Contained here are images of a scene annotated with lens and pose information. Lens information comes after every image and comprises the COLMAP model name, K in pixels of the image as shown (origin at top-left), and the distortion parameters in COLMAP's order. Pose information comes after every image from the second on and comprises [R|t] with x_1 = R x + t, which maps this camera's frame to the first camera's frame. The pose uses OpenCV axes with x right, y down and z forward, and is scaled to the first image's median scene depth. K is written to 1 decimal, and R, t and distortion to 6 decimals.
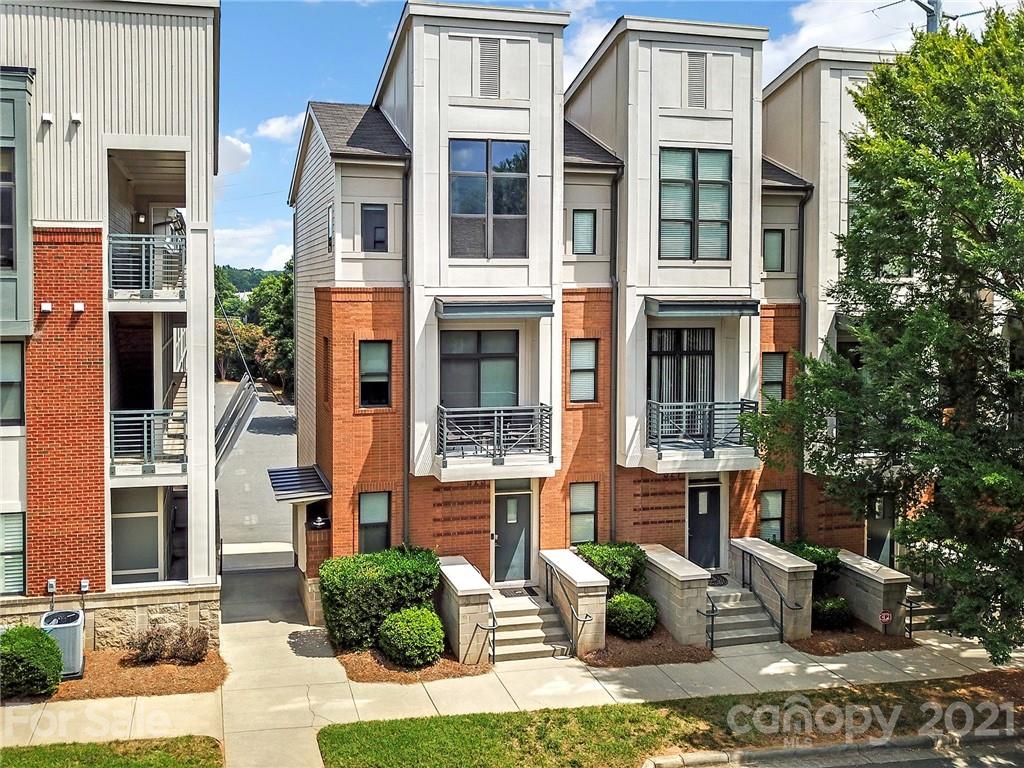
lens RADIAL K [[764.2, 0, 510.3], [0, 764.2, 334.0], [0, 0, 1]] dist [0.010071, -0.019494]
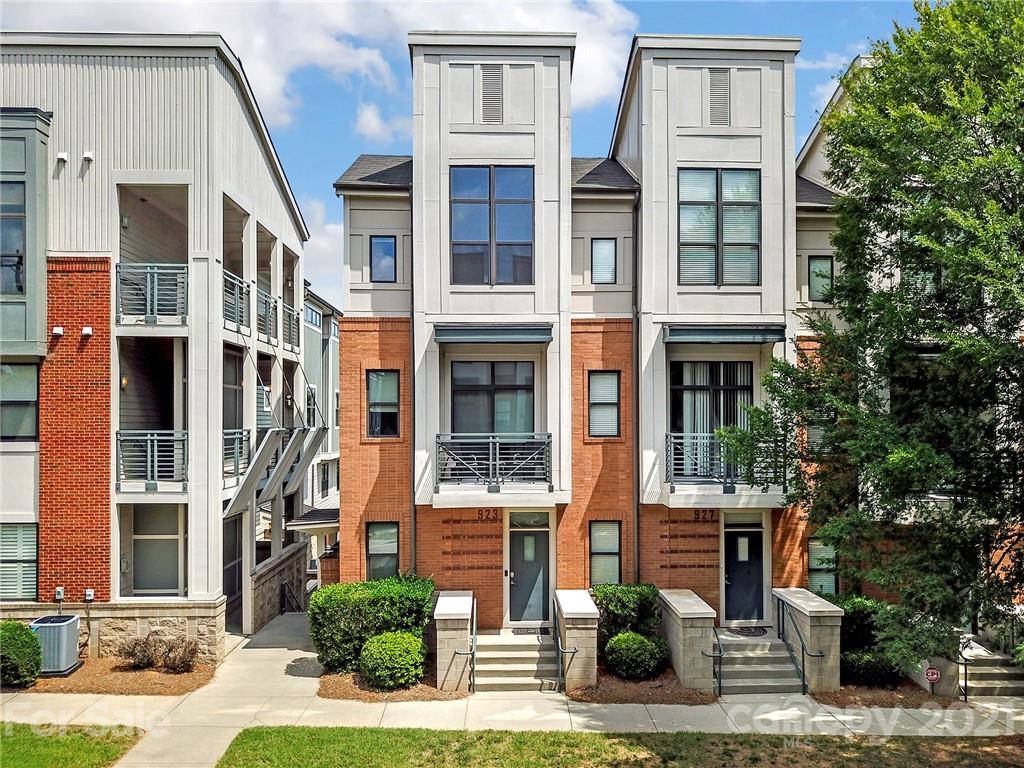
lens RADIAL K [[764.2, 0, 510.0], [0, 764.2, 384.9], [0, 0, 1]] dist [0.010071, -0.019494]
pose [[0.987261, -0.007643, -0.158926, 0.153239], [0.002908, 0.999546, -0.030005, 0.060363], [0.159083, 0.029161, 0.986834, 0.035513]]
